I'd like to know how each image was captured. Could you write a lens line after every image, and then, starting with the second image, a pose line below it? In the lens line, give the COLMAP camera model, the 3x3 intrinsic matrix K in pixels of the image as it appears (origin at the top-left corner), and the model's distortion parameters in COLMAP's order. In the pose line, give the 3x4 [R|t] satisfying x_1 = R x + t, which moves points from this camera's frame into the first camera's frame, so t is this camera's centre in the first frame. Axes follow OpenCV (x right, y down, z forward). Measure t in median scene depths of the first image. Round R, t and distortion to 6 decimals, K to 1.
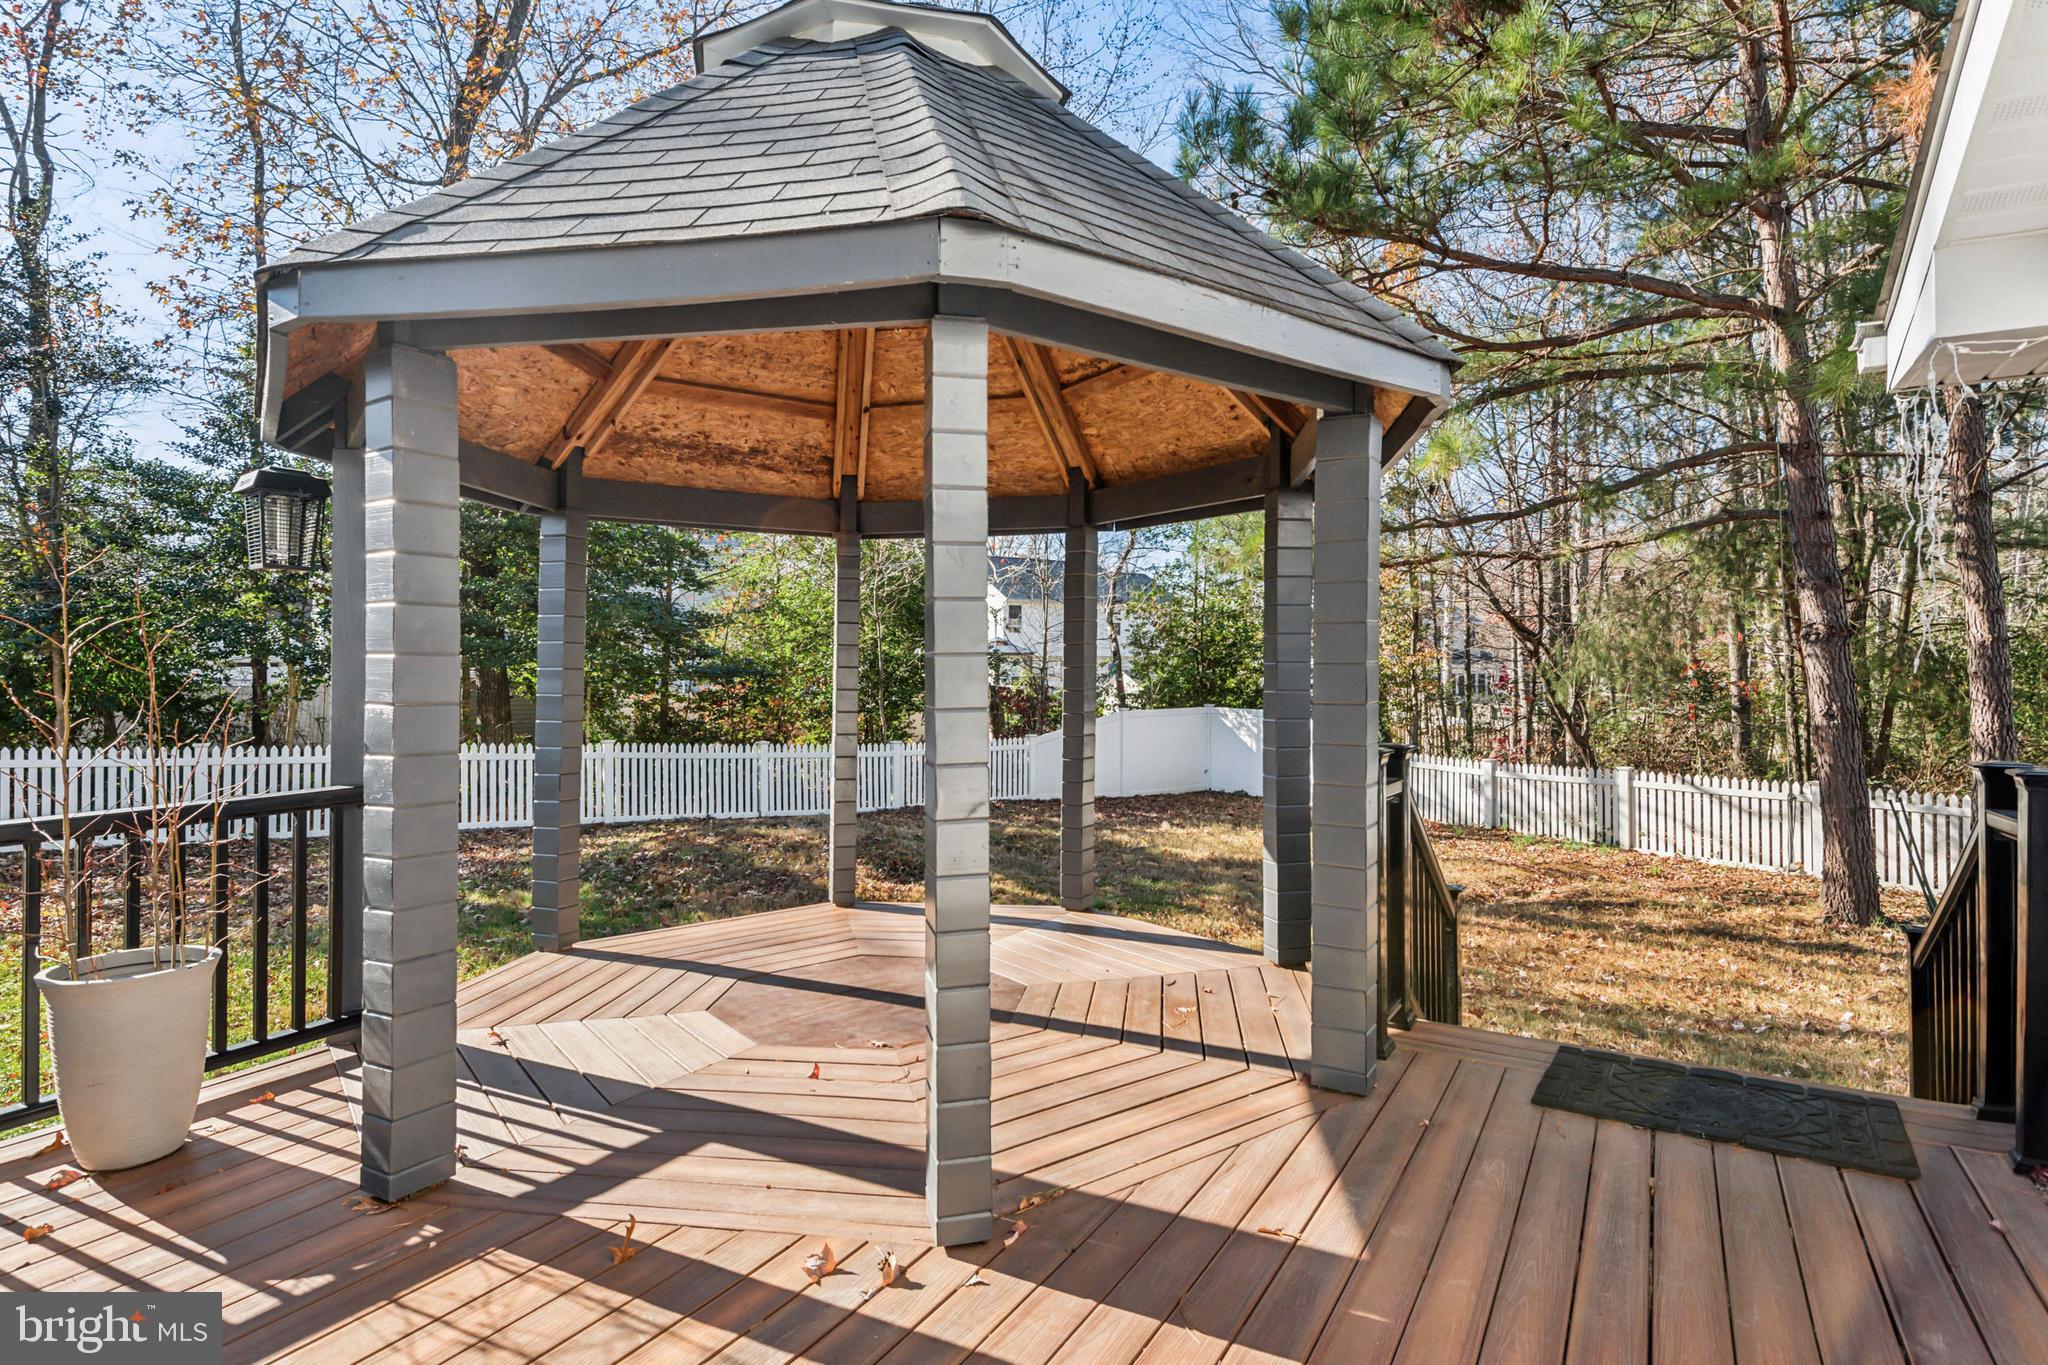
lens RADIAL K [[1072.8, 0, 1023.6], [0, 1072.8, 669.8], [0, 0, 1]] dist [0.001592, -0.000778]
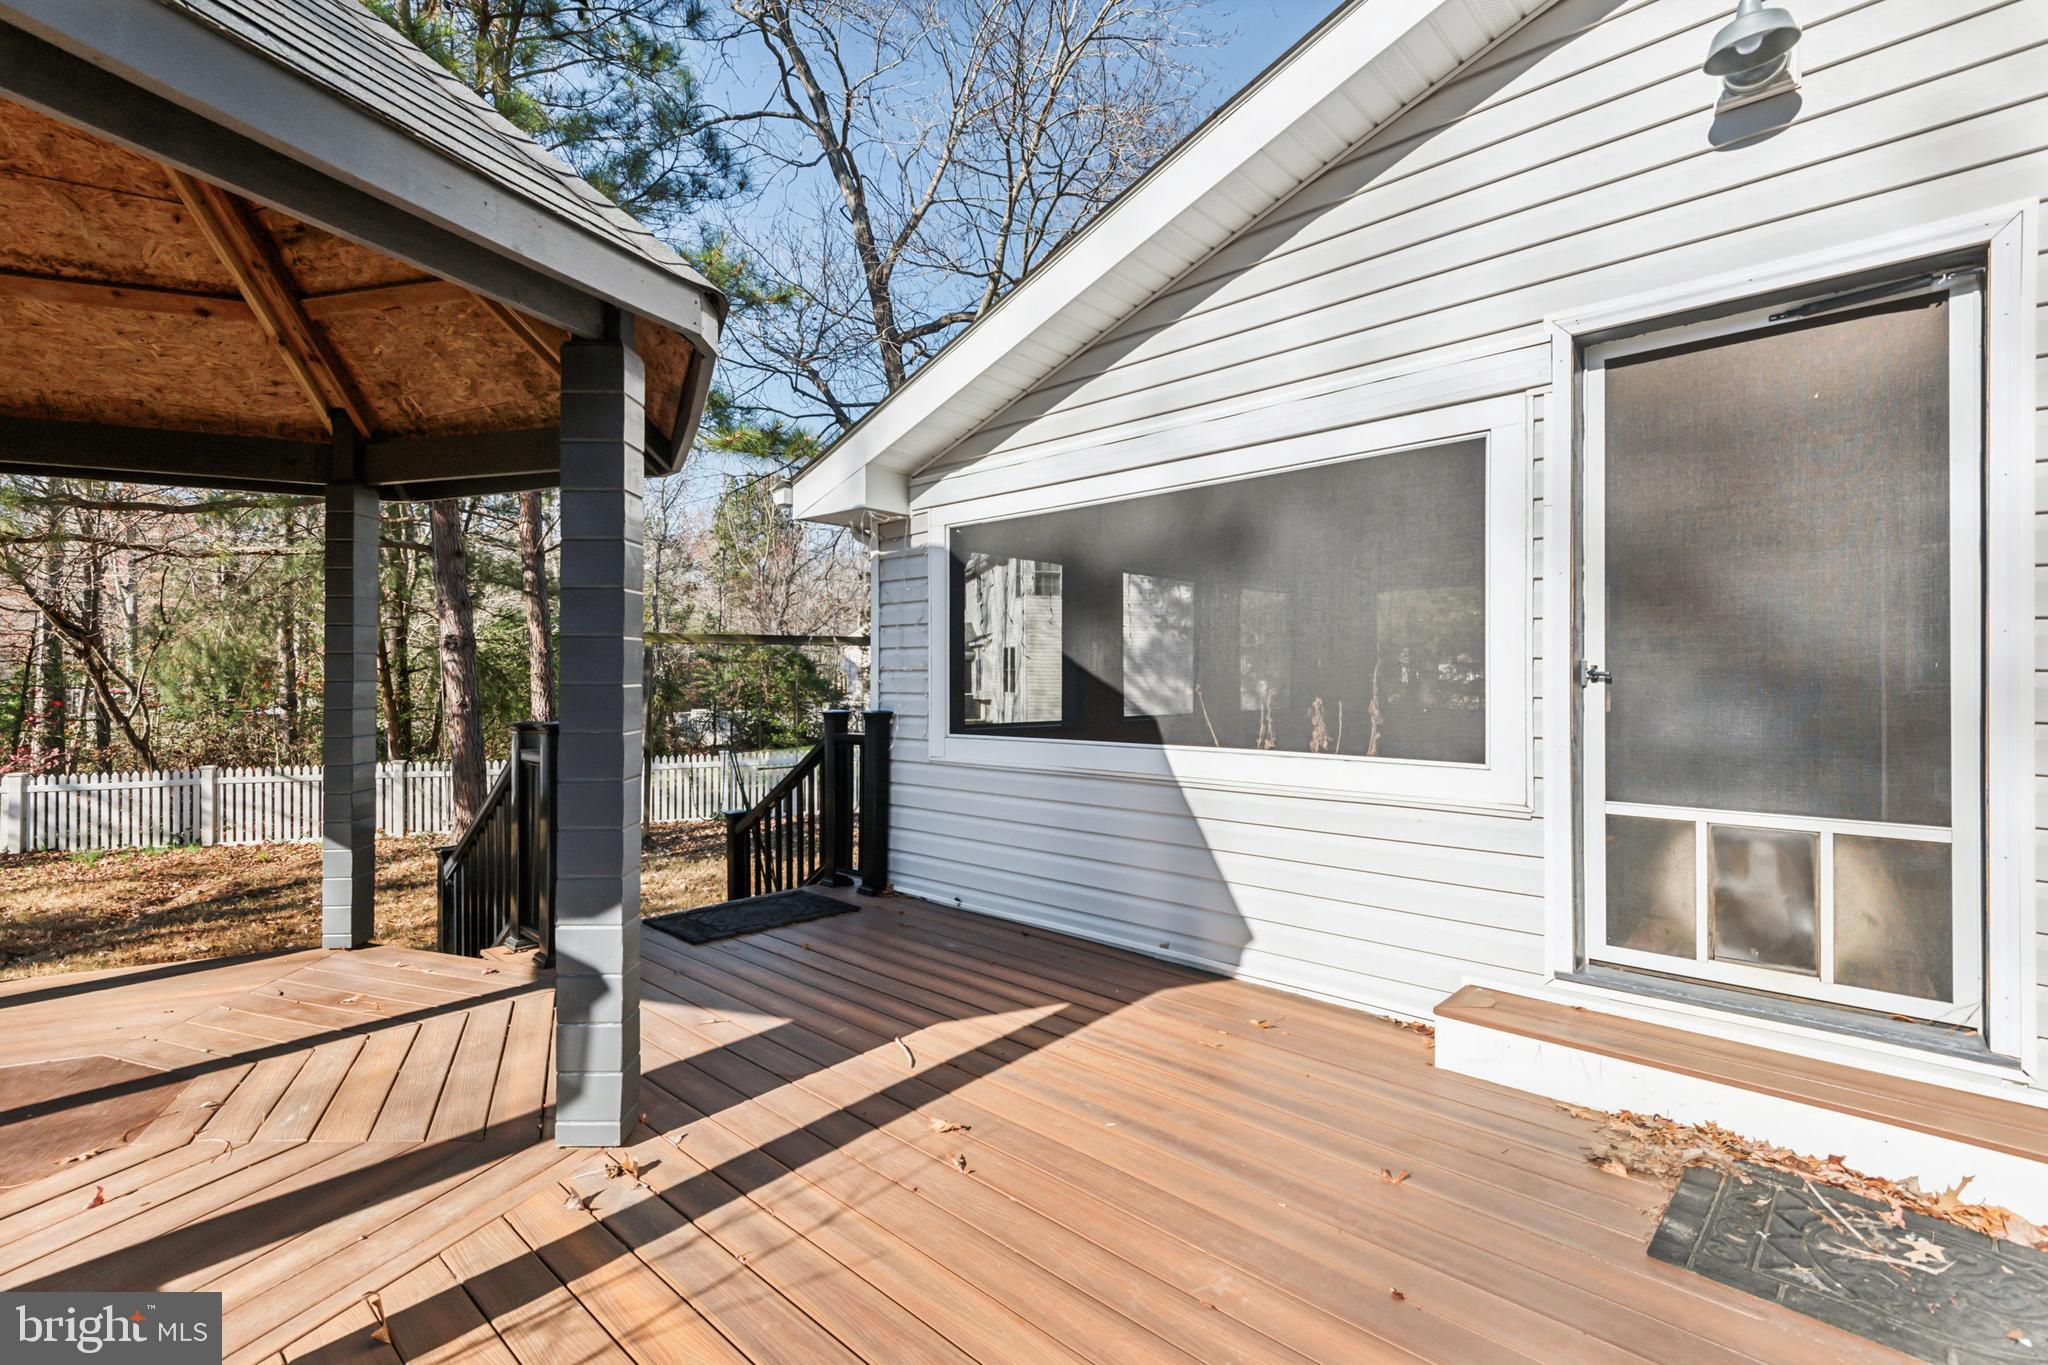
lens RADIAL K [[928.4, 0, 1029.9], [0, 928.4, 678.9], [0, 0, 1]] dist [-0.011586, -0.003975]
pose [[0.202106, -0.002834, 0.979360, -0.280371], [-0.001967, 0.999993, 0.003300, 0.006141], [-0.979362, -0.002593, 0.202099, 0.102134]]
